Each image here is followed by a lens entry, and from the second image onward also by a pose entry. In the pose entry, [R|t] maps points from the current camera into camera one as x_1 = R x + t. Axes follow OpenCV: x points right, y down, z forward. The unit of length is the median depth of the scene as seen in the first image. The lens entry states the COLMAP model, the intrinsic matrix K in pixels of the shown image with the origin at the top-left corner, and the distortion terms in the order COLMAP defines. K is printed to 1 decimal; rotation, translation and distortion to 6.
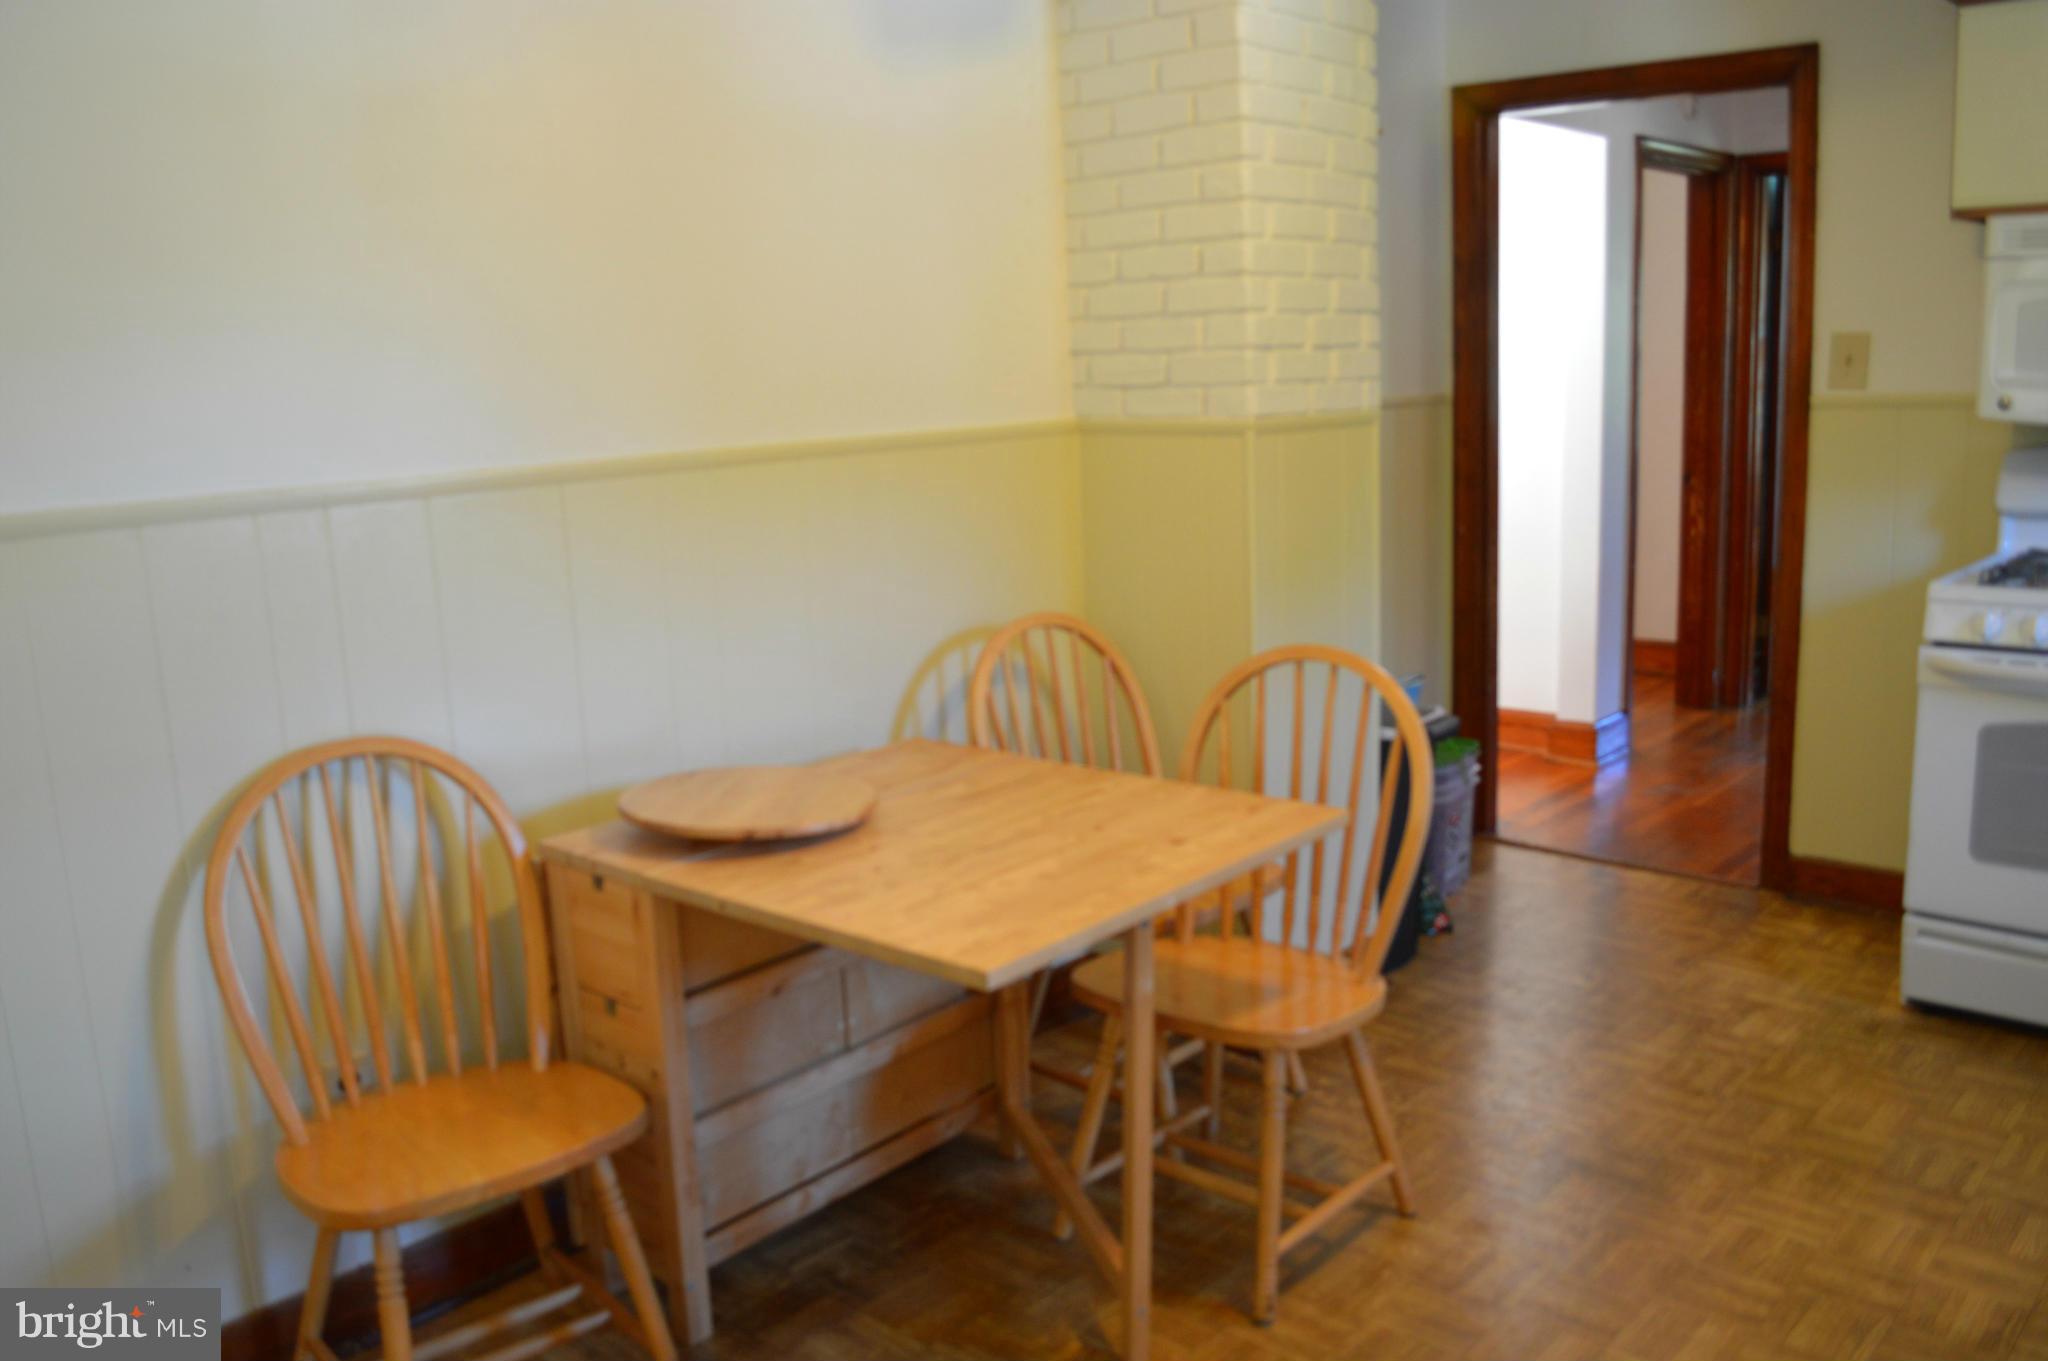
lens RADIAL K [[1647.7, 0, 1016.9], [0, 1647.7, 690.4], [0, 0, 1]] dist [-0.082360, 0.002859]
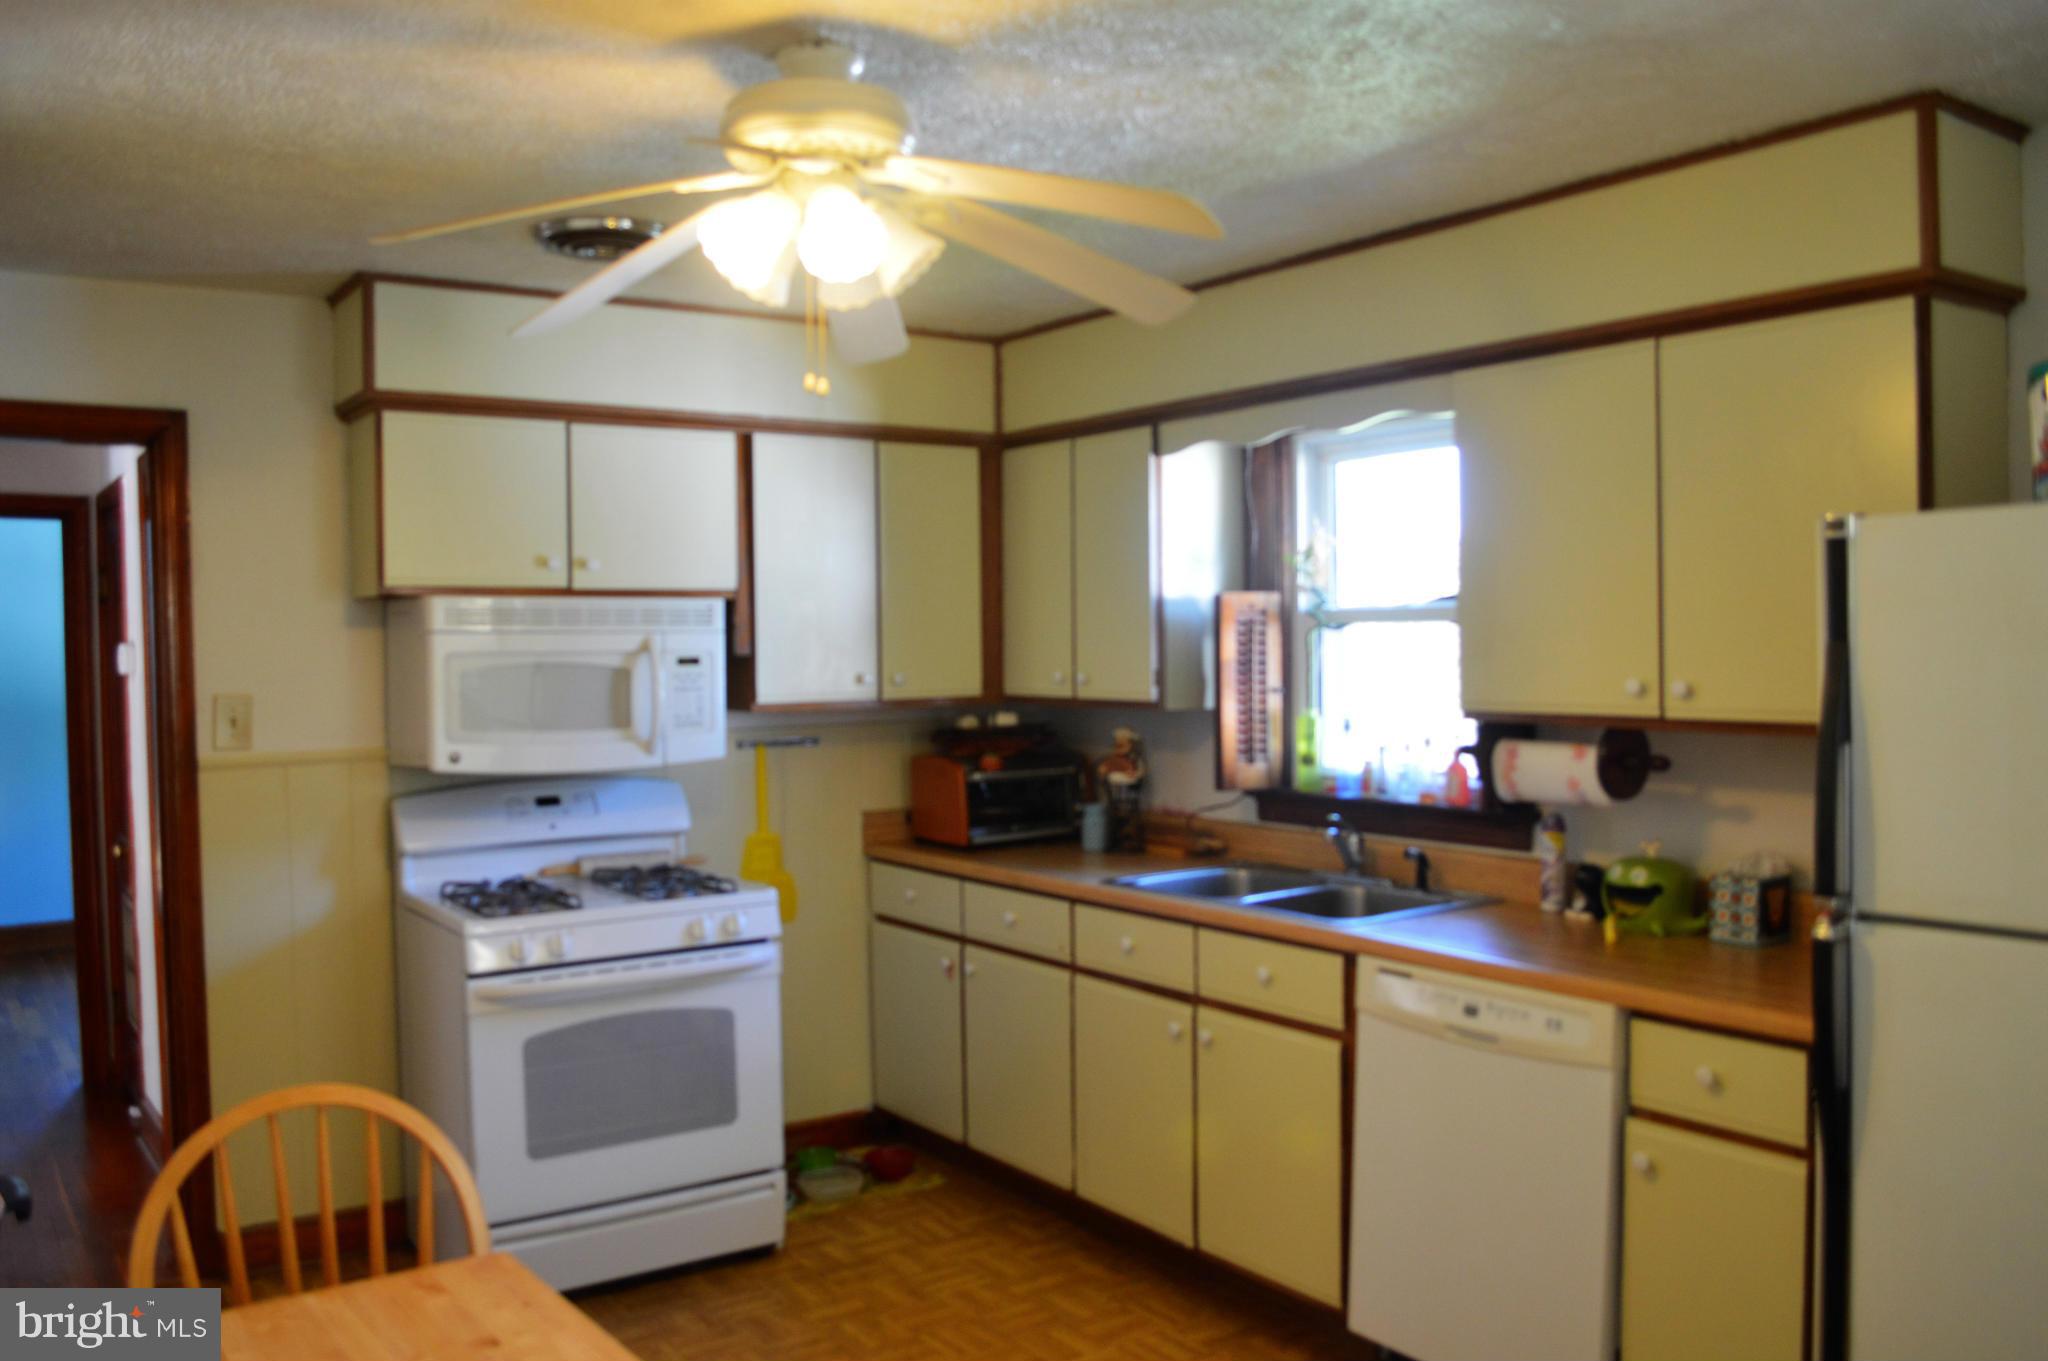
lens RADIAL K [[1647.7, 0, 1016.9], [0, 1647.7, 690.4], [0, 0, 1]] dist [-0.082360, 0.002859]
pose [[0.227911, 0.006087, 0.973663, -0.431626], [0.192925, 0.979872, -0.051284, -0.092157], [-0.954378, 0.199532, 0.222150, 0.357313]]
